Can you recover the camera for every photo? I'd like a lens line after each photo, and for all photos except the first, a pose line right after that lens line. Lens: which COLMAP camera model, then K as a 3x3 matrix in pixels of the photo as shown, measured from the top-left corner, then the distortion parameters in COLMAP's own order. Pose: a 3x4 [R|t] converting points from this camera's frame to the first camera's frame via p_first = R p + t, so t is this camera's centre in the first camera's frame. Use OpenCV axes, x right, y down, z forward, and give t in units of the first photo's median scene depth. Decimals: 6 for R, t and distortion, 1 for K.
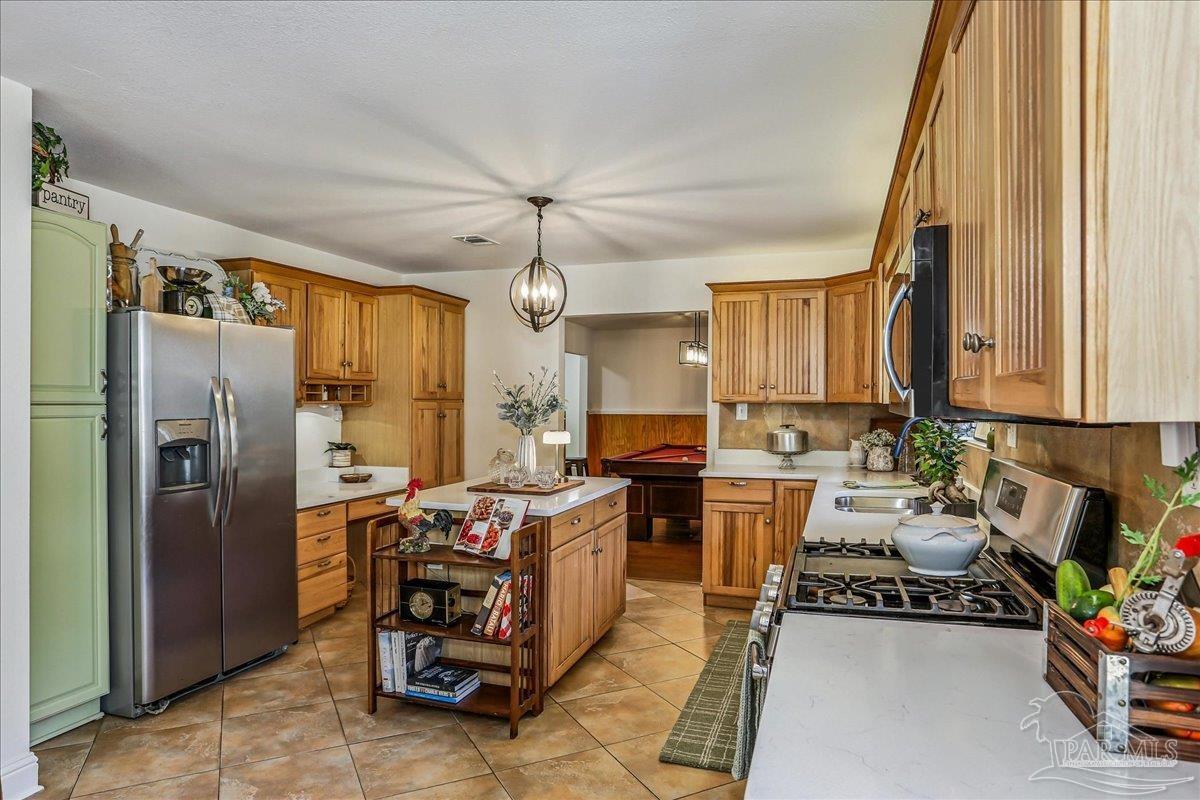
lens RADIAL K [[729.4, 0, 608.7], [0, 729.4, 404.4], [0, 0, 1]] dist [-0.059634, 0.000290]
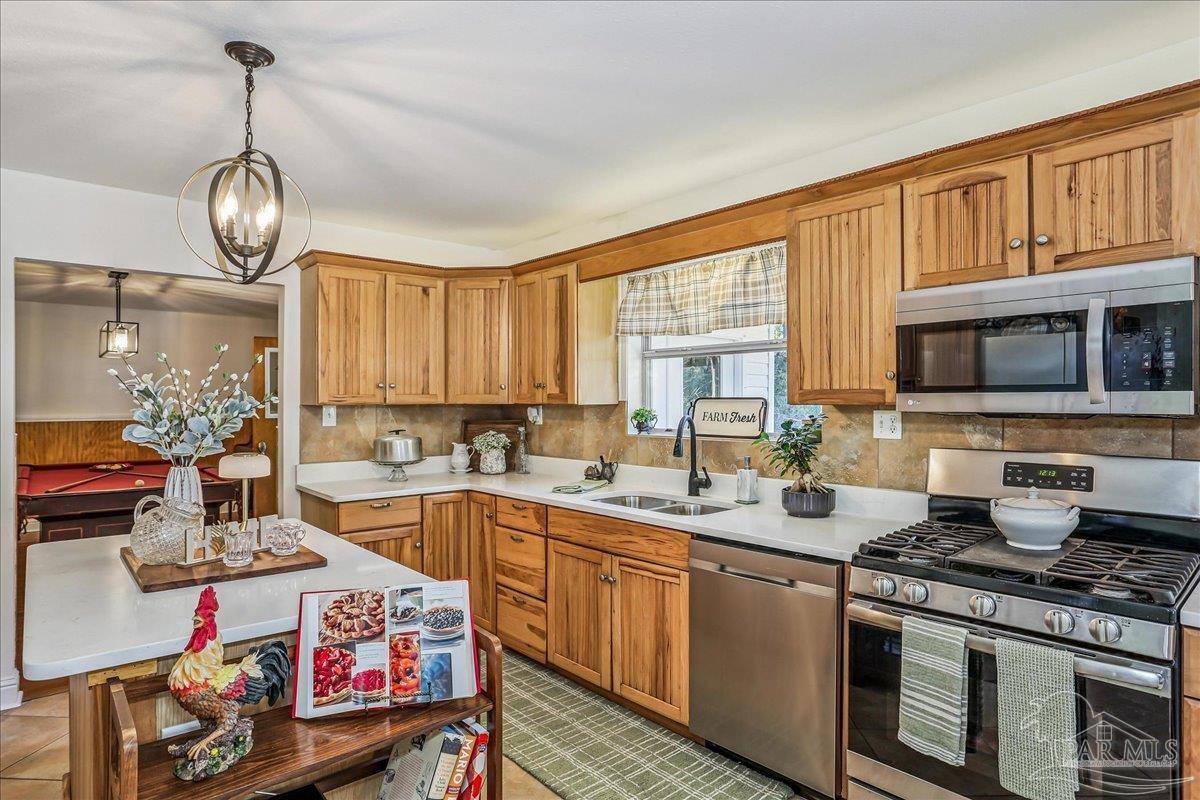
lens RADIAL K [[666.1, 0, 607.8], [0, 666.1, 404.1], [0, 0, 1]] dist [-0.064688, 0.044278]
pose [[0.512376, -0.007772, 0.858726, -0.321417], [0.007159, 0.999963, 0.004779, -0.005078], [-0.858731, 0.003699, 0.512413, 0.407856]]
